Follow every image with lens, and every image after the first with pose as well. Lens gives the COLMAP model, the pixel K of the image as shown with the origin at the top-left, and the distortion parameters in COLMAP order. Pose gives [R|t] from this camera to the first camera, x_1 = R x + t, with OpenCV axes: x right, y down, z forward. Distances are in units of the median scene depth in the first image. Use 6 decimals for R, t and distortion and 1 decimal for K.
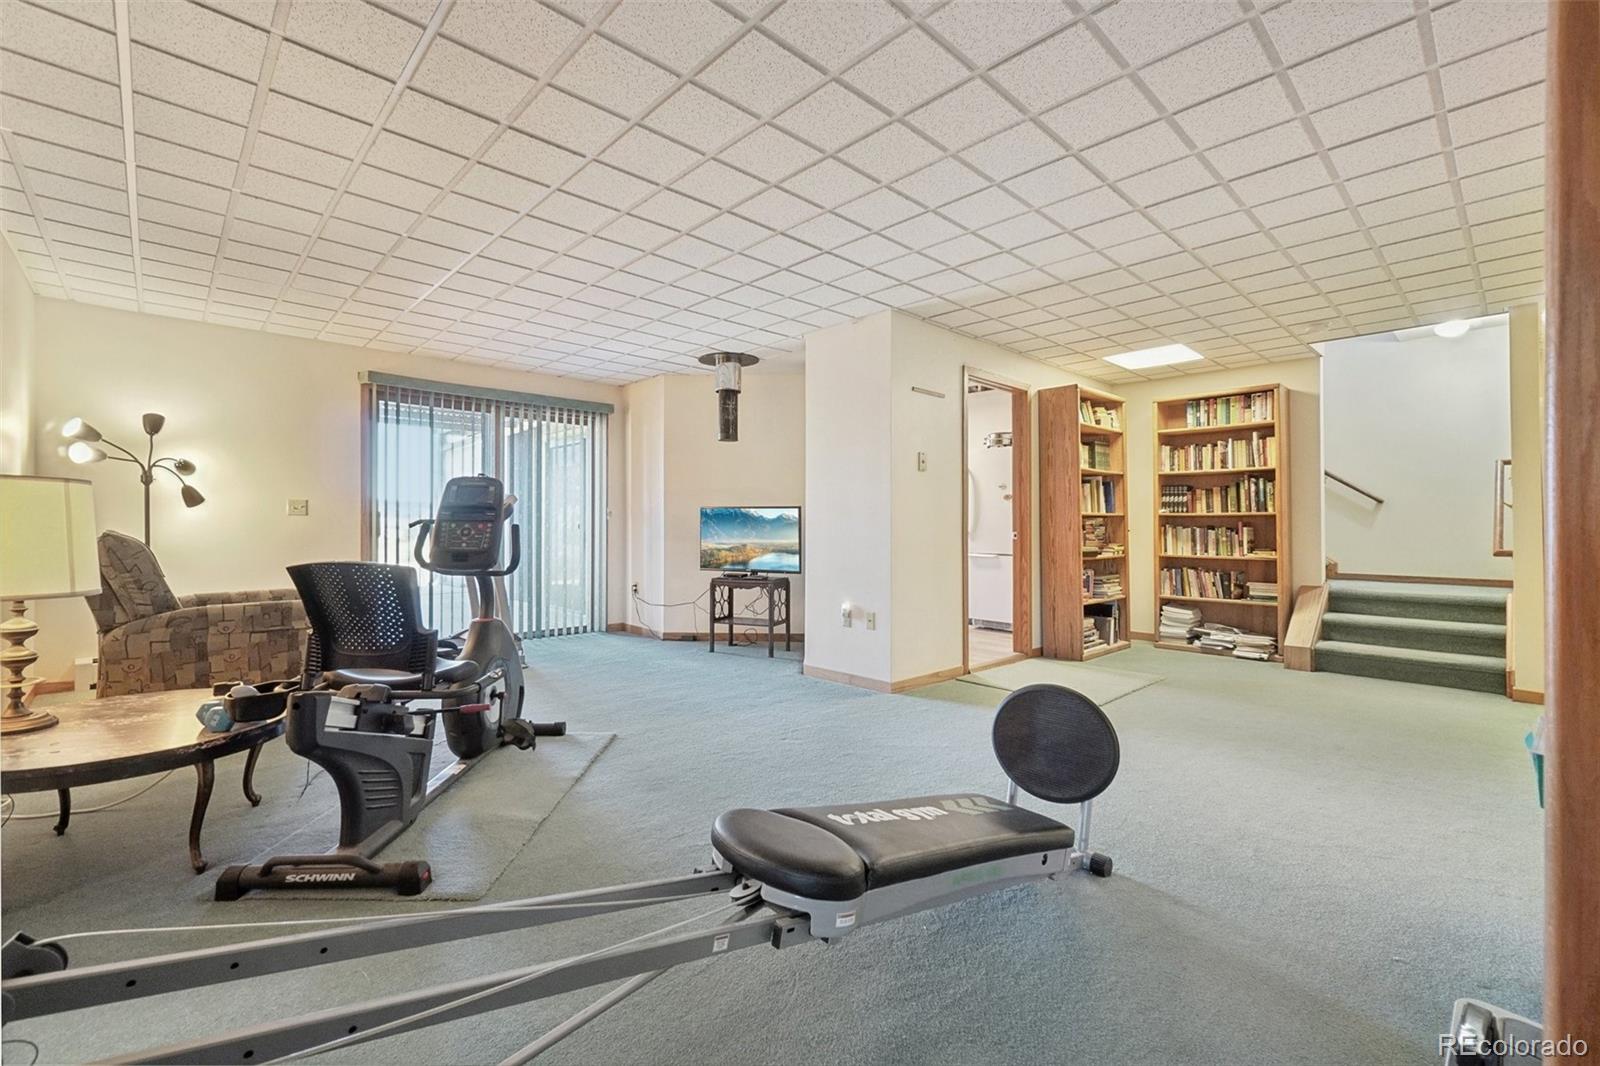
lens RADIAL K [[697.6, 0, 791.7], [0, 697.6, 530.4], [0, 0, 1]] dist [-0.005021, -0.000596]
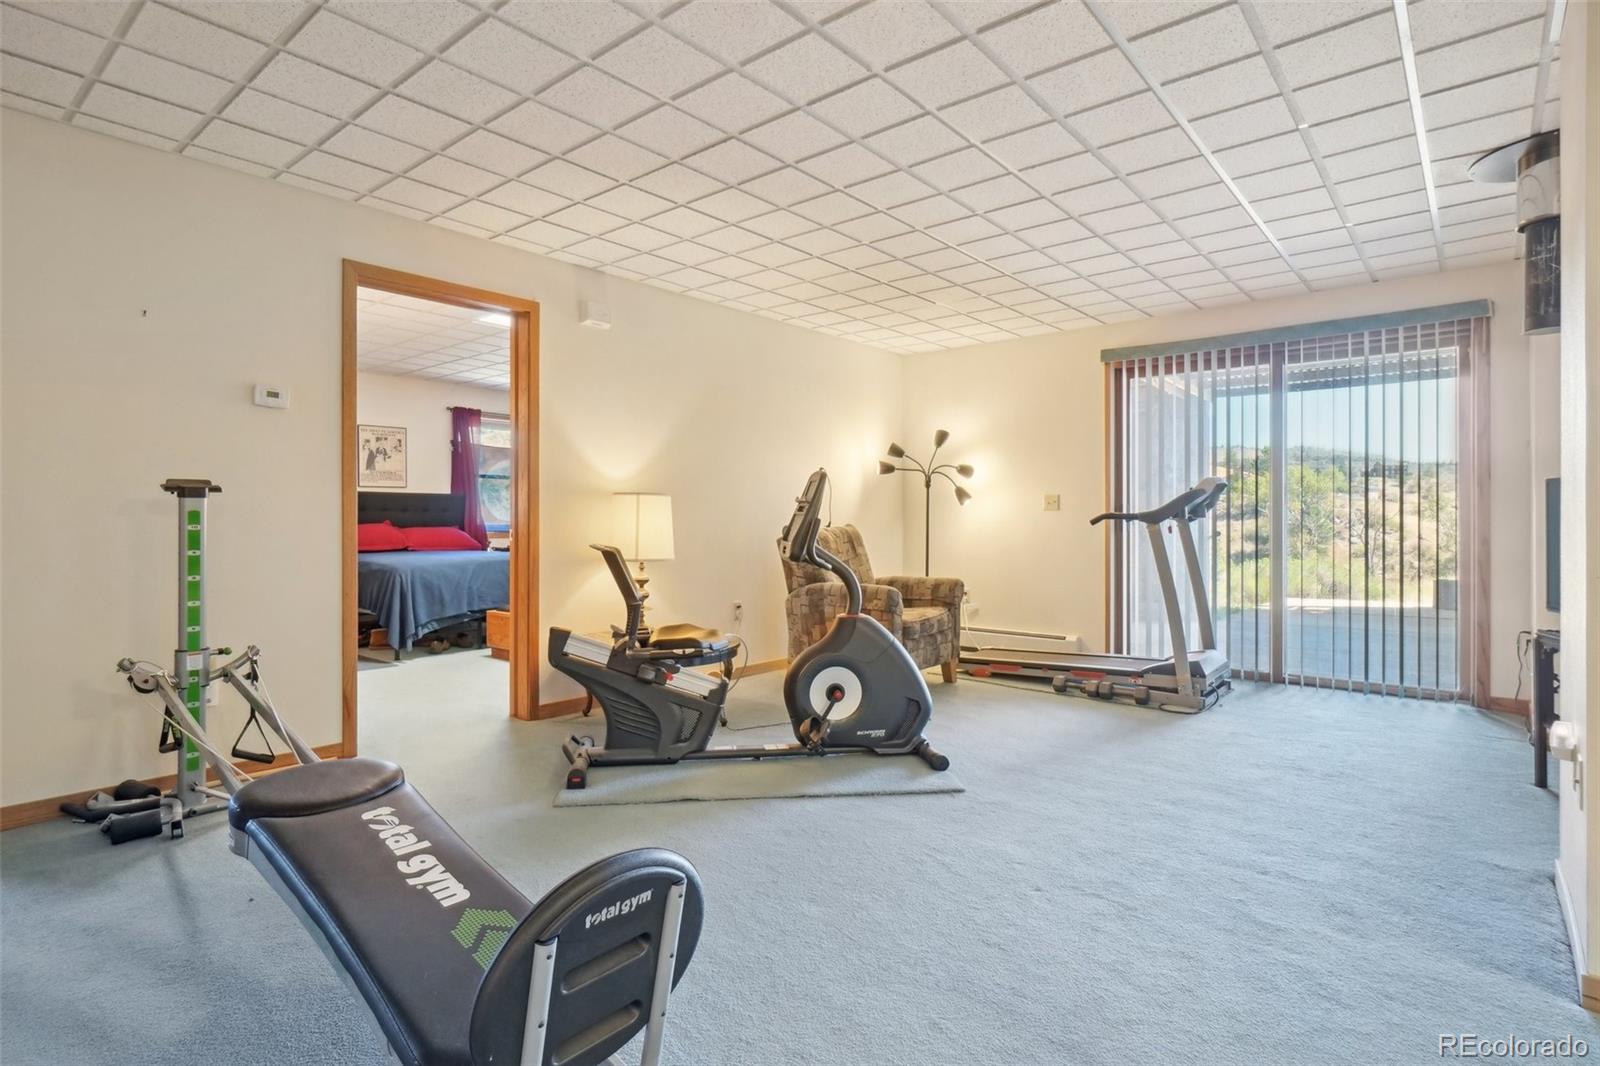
lens RADIAL K [[833.4, 0, 793.4], [0, 833.4, 517.6], [0, 0, 1]] dist [-0.000216, 0.000470]
pose [[0.101194, -0.004994, -0.994854, 0.399879], [0.000874, 0.999987, -0.004931, -0.003542], [0.994866, -0.000370, 0.101197, 0.442407]]
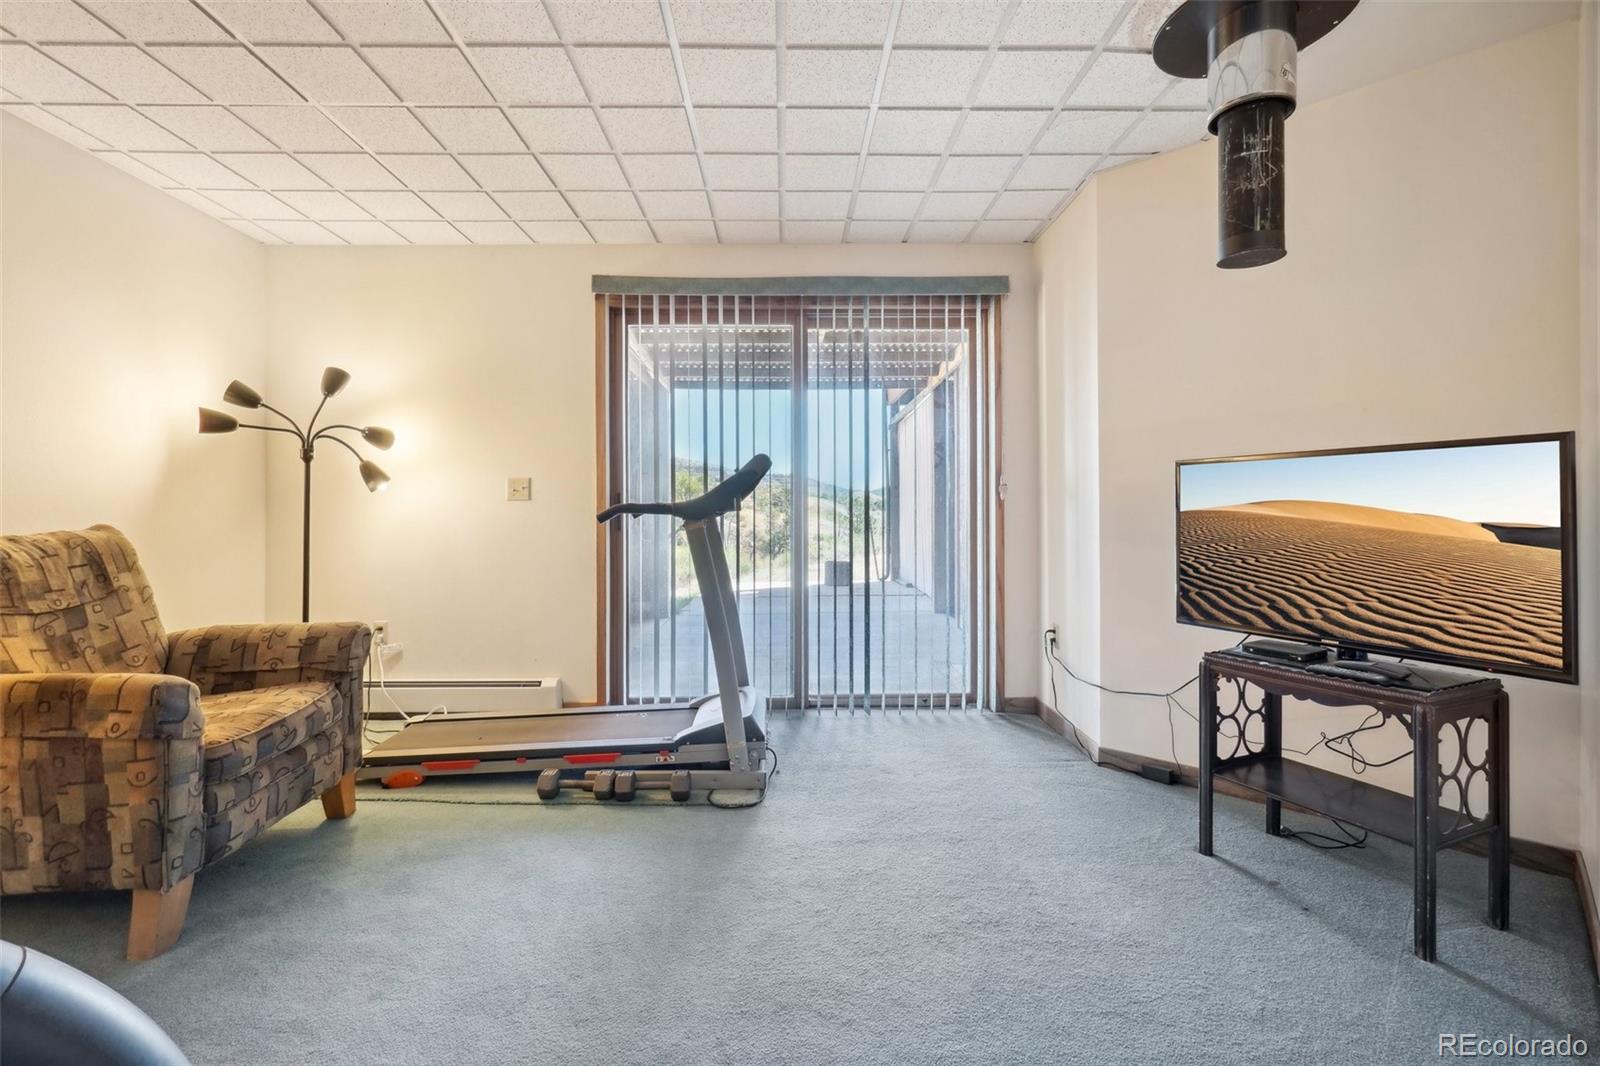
lens RADIAL K [[697.6, 0, 795.4], [0, 697.6, 507.4], [0, 0, 1]] dist [-0.005021, -0.000596]
pose [[0.734933, -0.010199, -0.678063, -0.025000], [0.006847, 0.999948, -0.007620, -0.005310], [0.678105, 0.000958, 0.734964, 0.589150]]
